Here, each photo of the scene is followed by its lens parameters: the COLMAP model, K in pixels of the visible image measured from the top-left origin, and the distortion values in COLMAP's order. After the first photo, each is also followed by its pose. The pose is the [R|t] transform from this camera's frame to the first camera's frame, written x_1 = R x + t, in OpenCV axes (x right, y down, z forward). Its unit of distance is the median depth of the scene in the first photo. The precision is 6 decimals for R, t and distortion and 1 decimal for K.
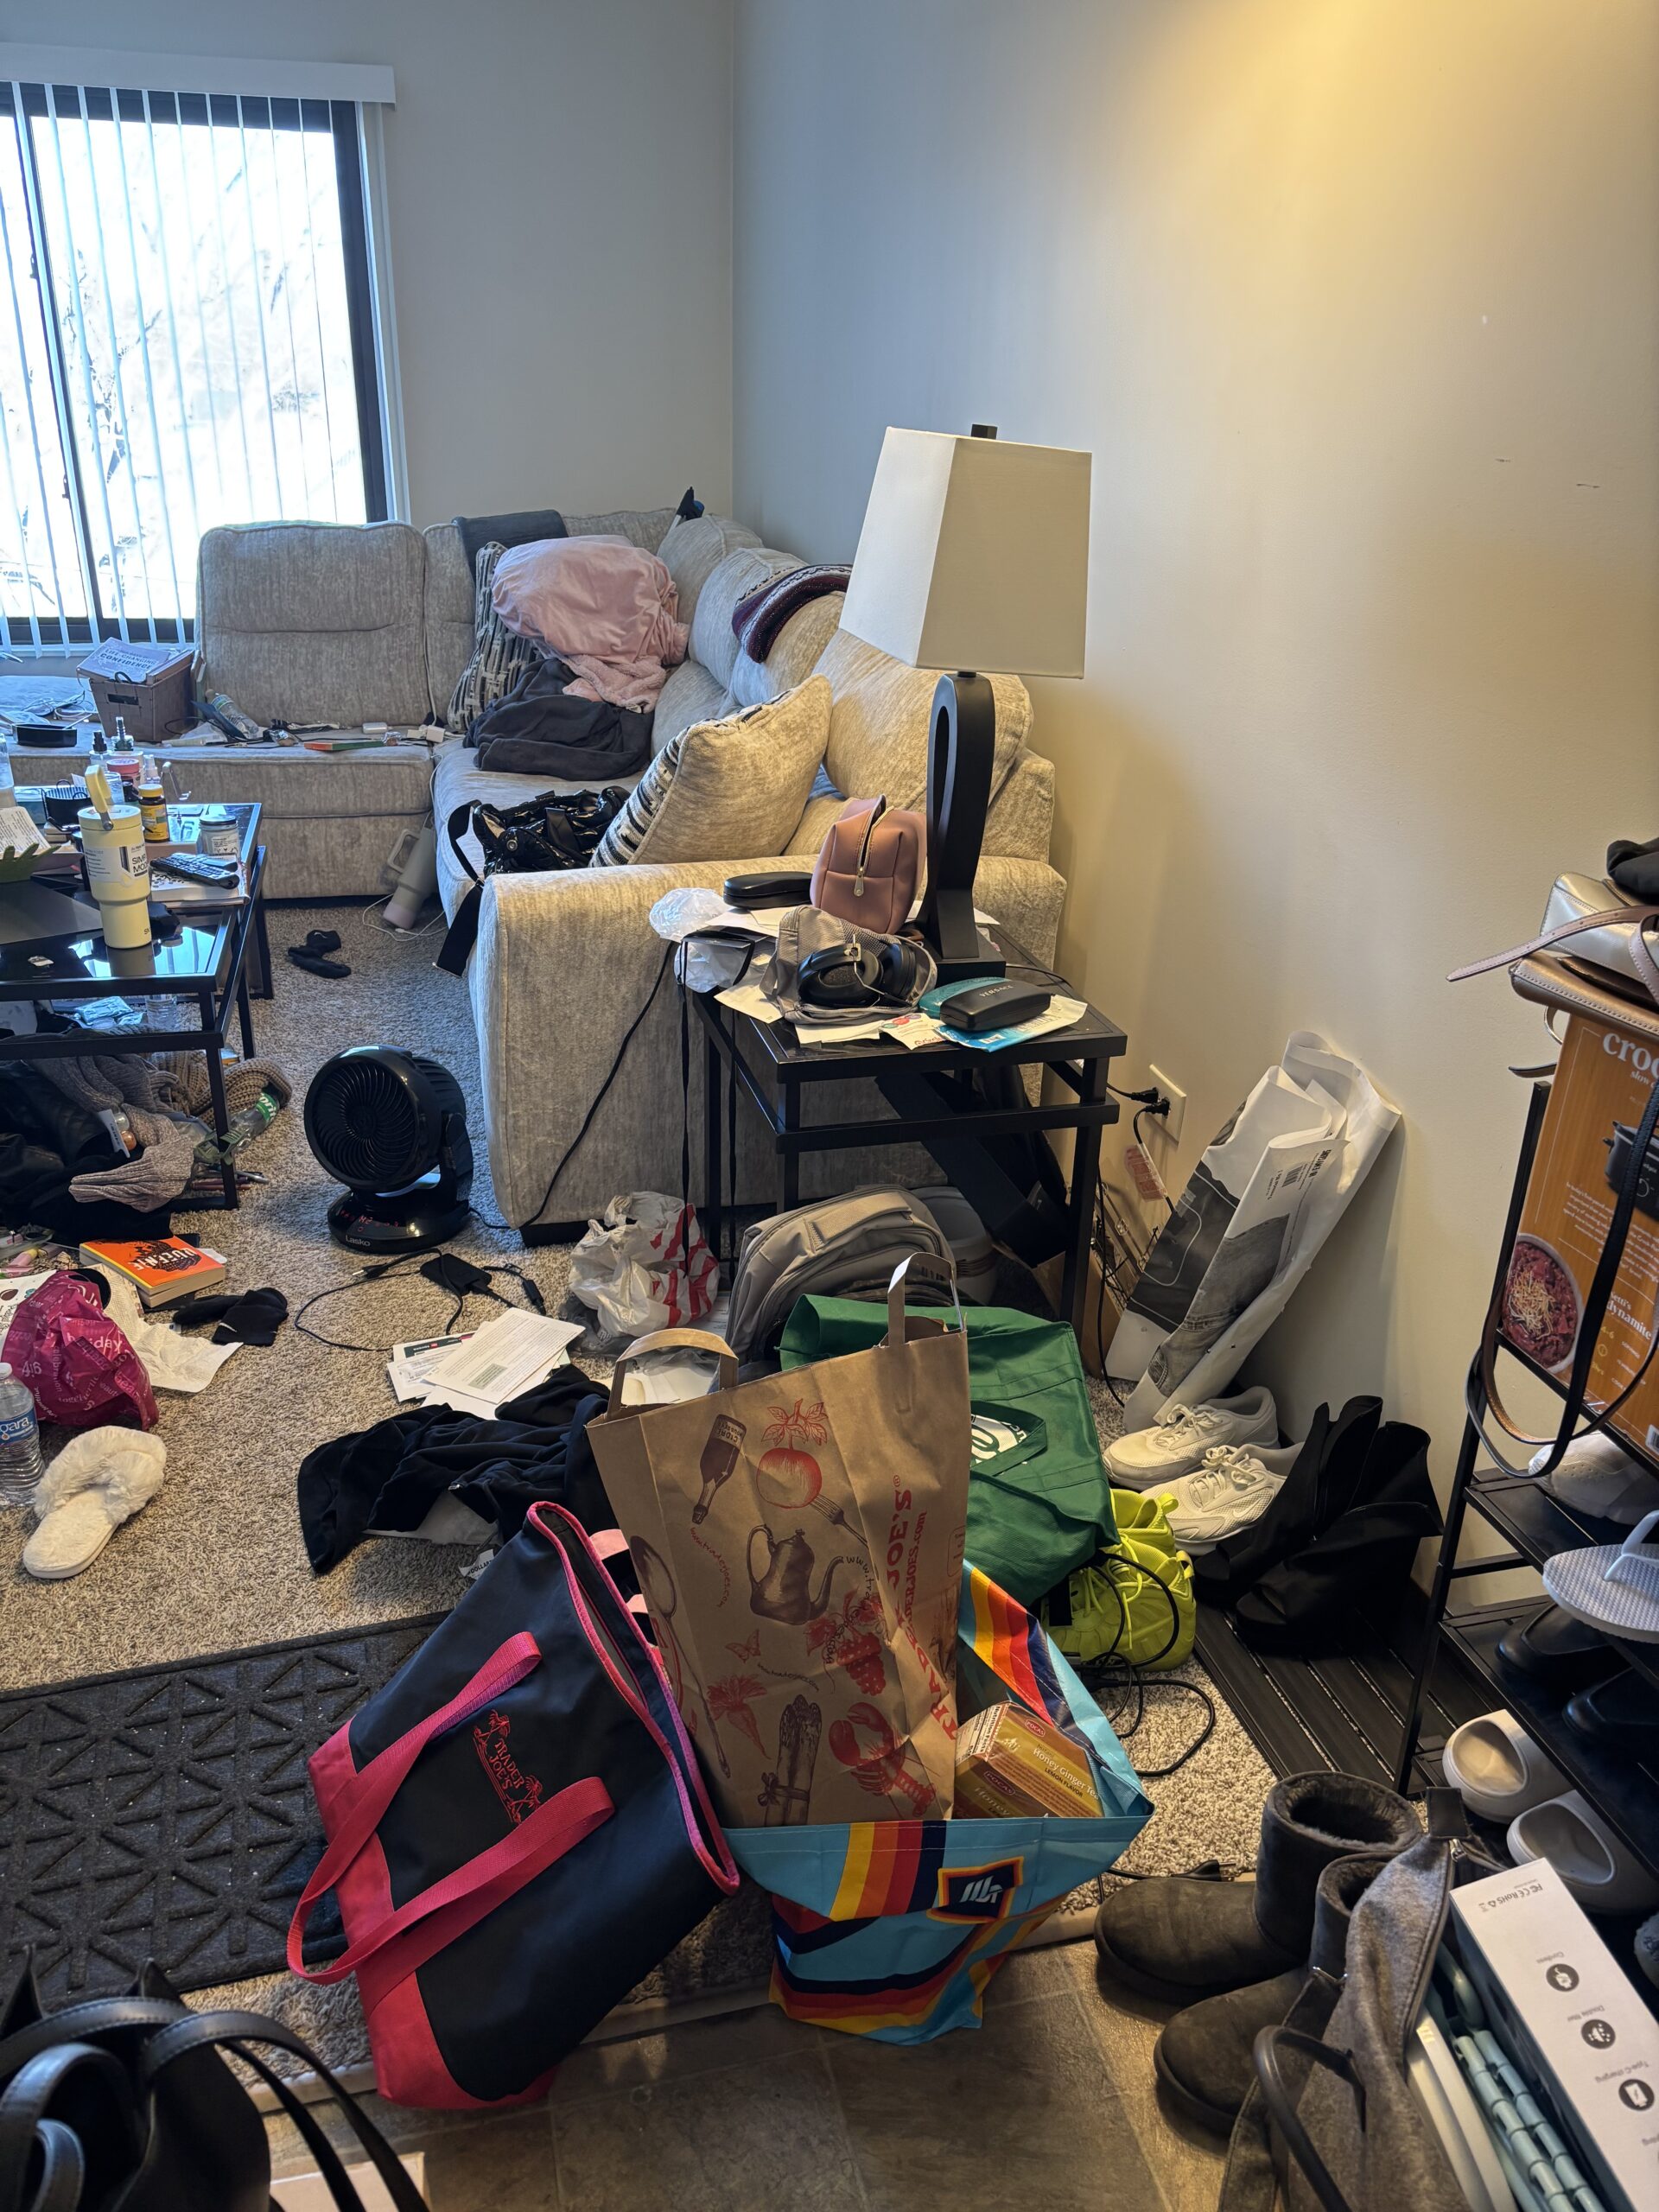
lens RADIAL K [[1727.4, 0, 832.5], [0, 1727.4, 1096.0], [0, 0, 1]] dist [0.039972, -0.058735]
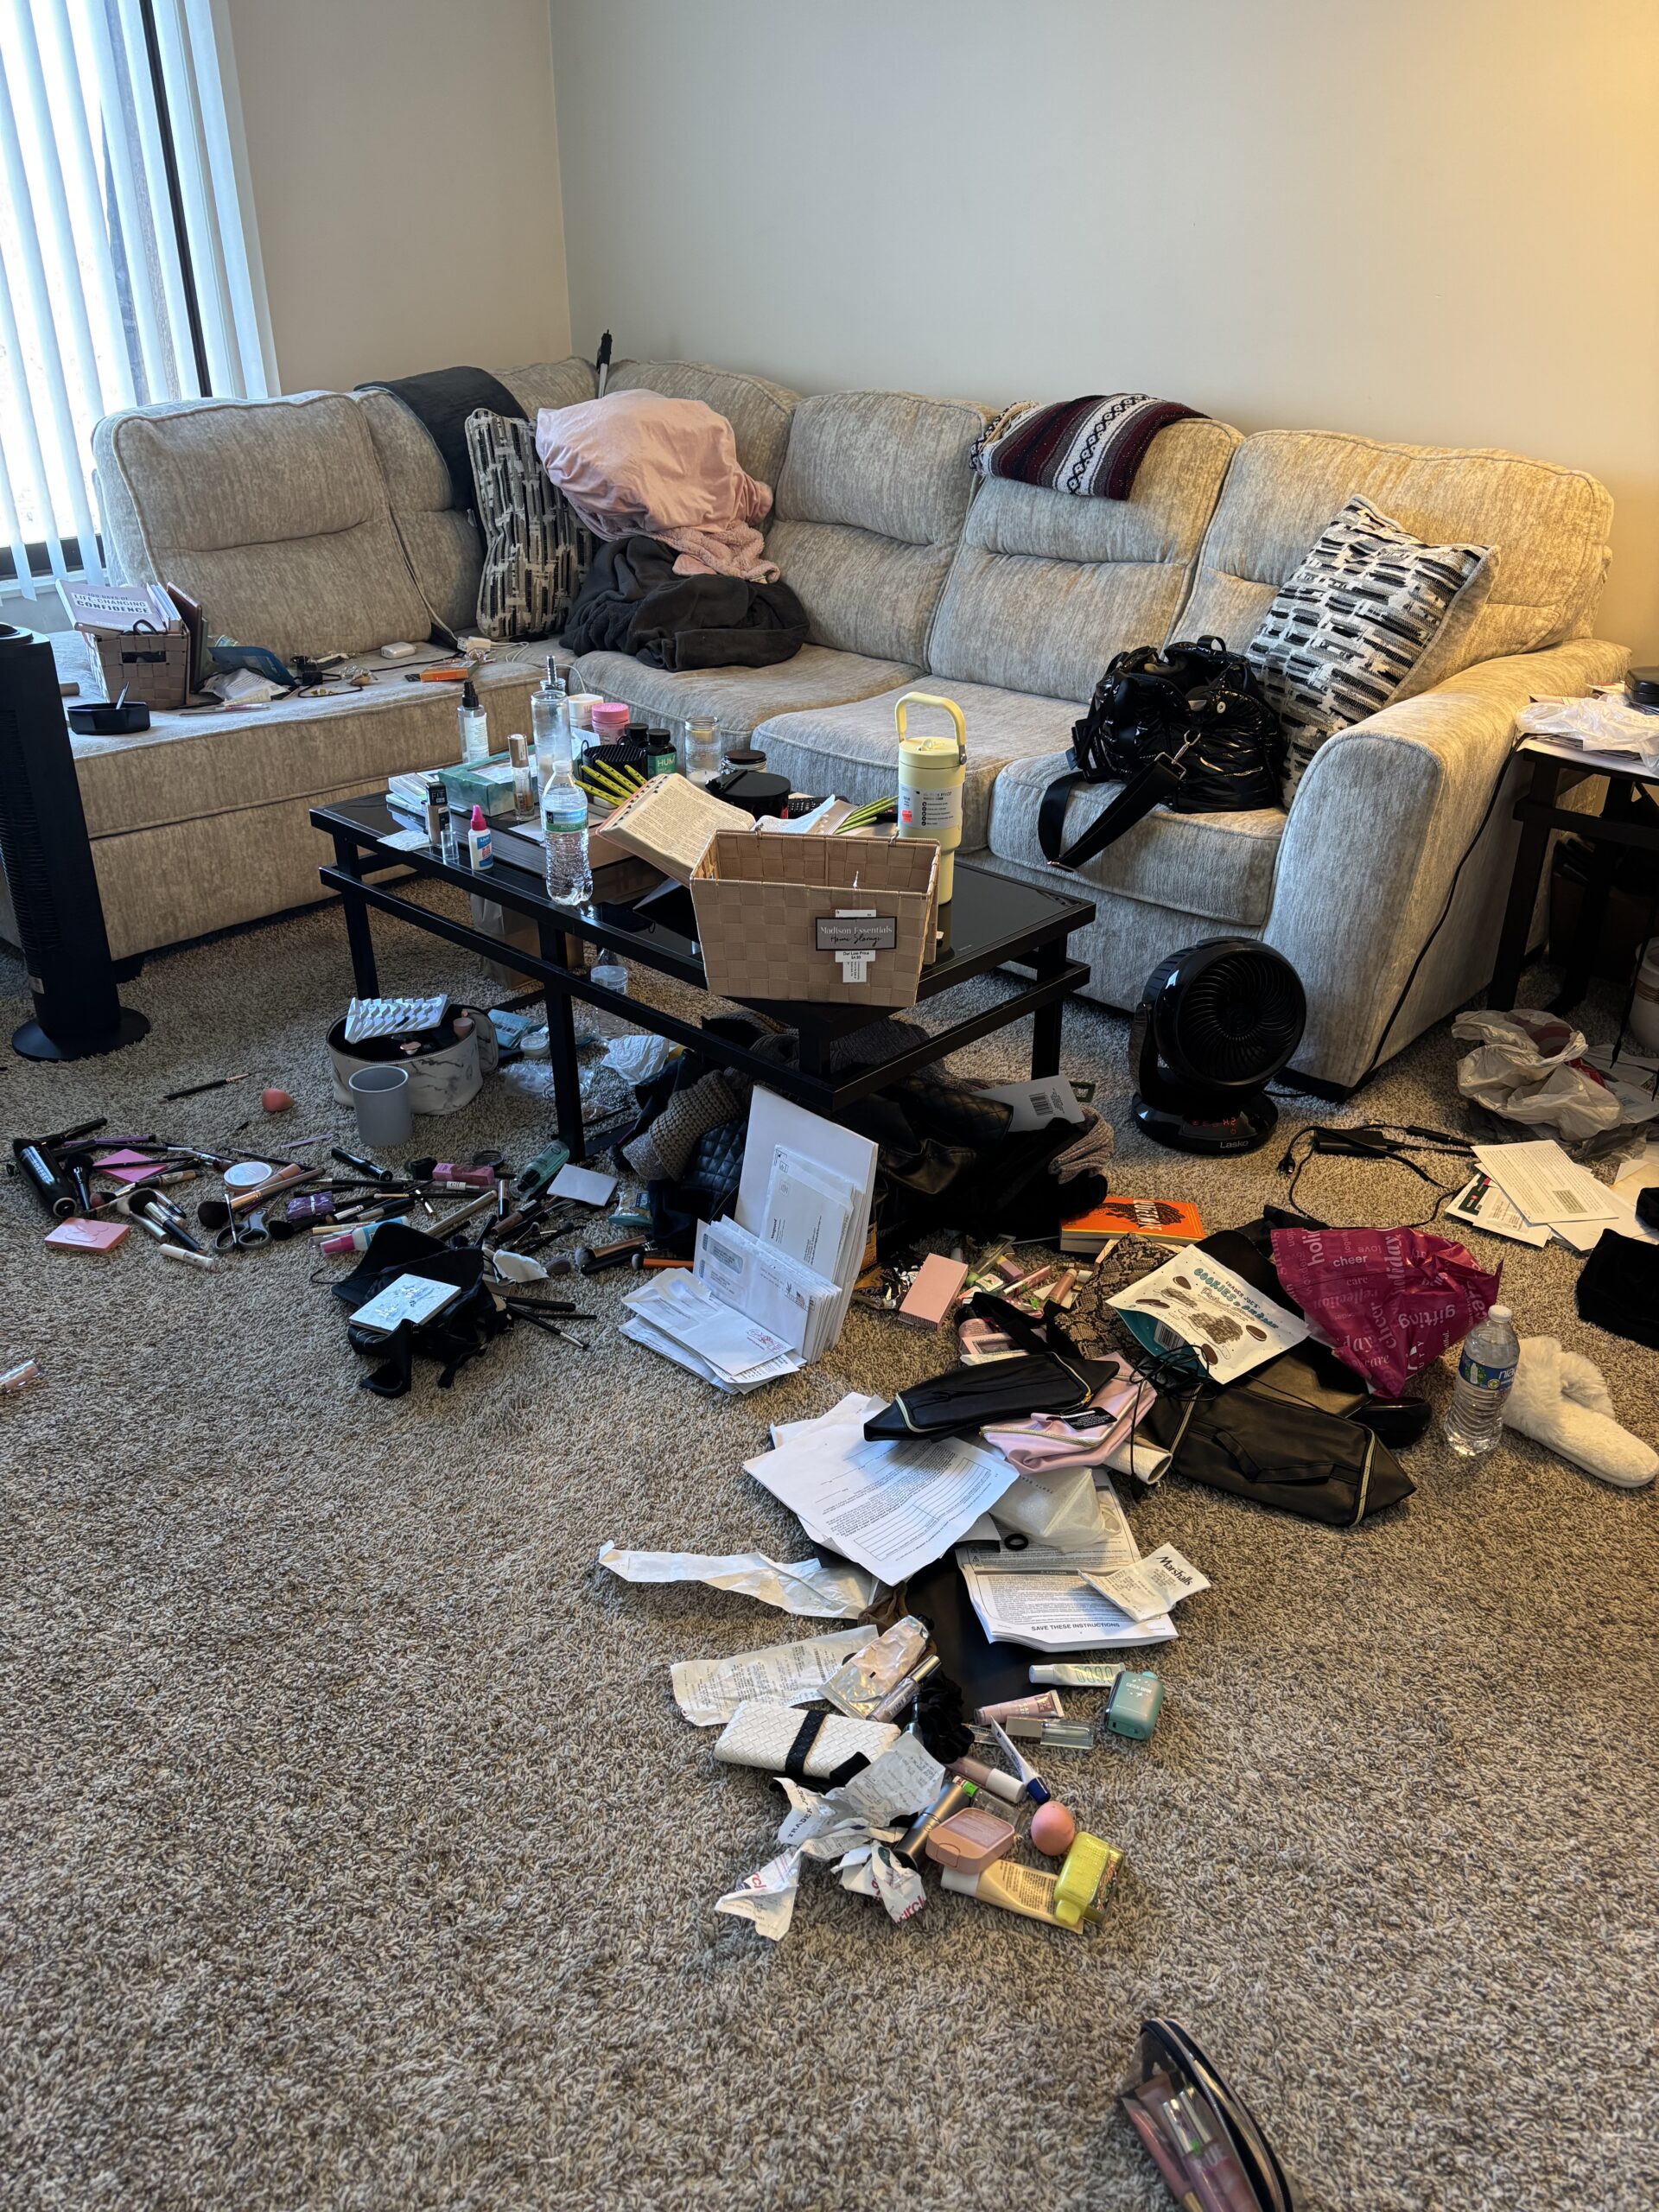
lens RADIAL K [[1727.4, 0, 832.5], [0, 1727.4, 1096.0], [0, 0, 1]] dist [0.039972, -0.058735]
pose [[0.819825, -0.273575, 0.503034, -0.602359], [0.231465, 0.961845, 0.145867, -0.085489], [-0.523747, -0.003151, 0.851868, 0.199406]]
